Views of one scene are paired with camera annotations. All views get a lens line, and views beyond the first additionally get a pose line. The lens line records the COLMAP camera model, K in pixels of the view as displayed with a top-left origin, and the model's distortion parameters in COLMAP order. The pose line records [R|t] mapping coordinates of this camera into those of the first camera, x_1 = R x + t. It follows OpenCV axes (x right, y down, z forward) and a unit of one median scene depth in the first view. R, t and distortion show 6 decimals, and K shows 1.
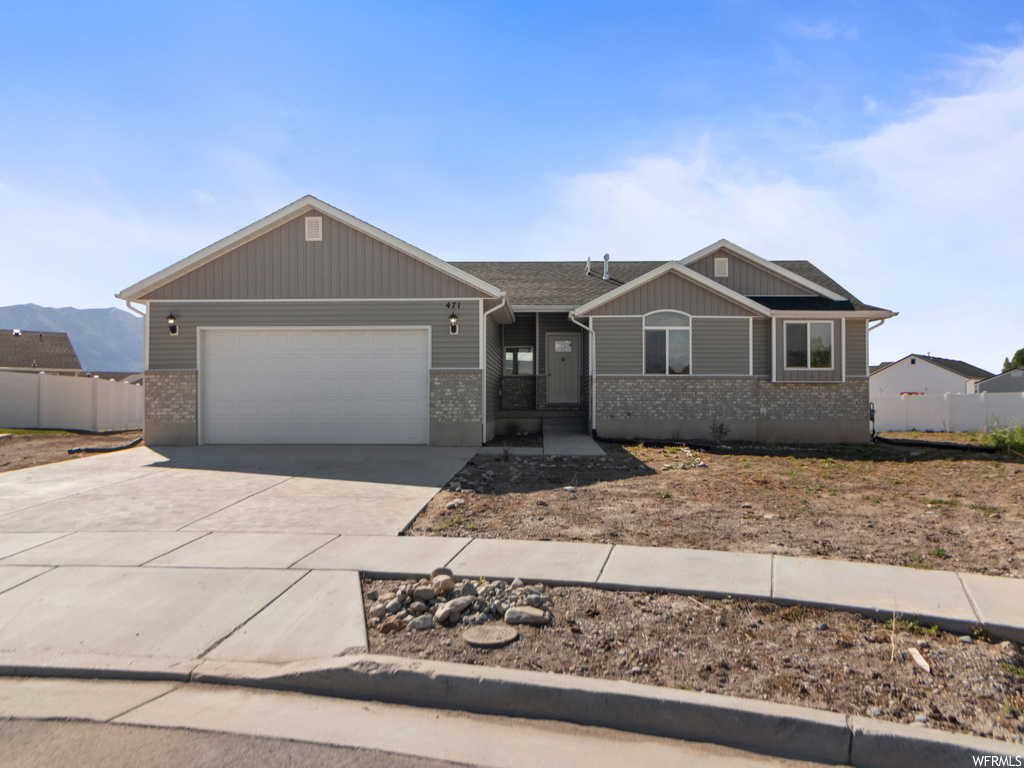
lens RADIAL K [[690.7, 0, 512.0], [0, 690.7, 384.0], [0, 0, 1]] dist [-0.040662, -0.000627]
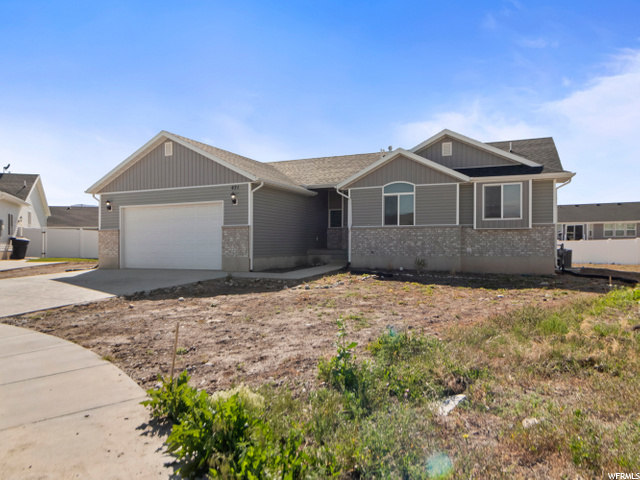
lens RADIAL K [[431.7, 0, 320.0], [0, 431.7, 240.0], [0, 0, 1]] dist [-0.040662, -0.000627]
pose [[0.934536, -0.010450, -0.355715, 0.399376], [0.016175, 0.999783, 0.013125, 0.002537], [0.355501, -0.018019, 0.934502, 0.077298]]
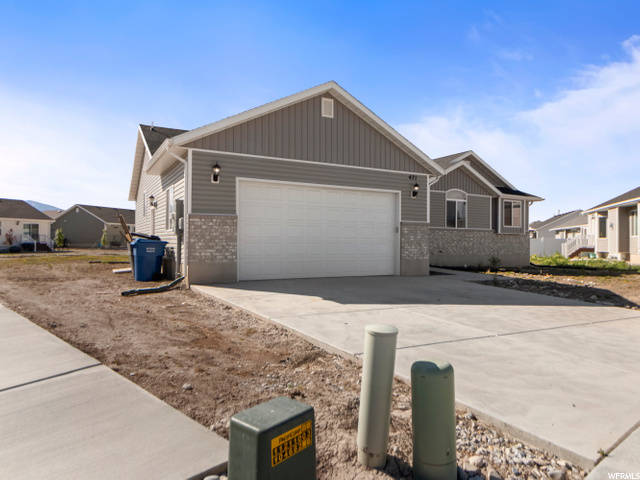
lens RADIAL K [[431.7, 0, 320.0], [0, 431.7, 240.0], [0, 0, 1]] dist [-0.040662, -0.000627]
pose [[0.870054, 0.011268, 0.492827, -0.576759], [-0.027075, 0.999322, 0.024950, -0.001209], [-0.492212, -0.035052, 0.869769, 0.260305]]
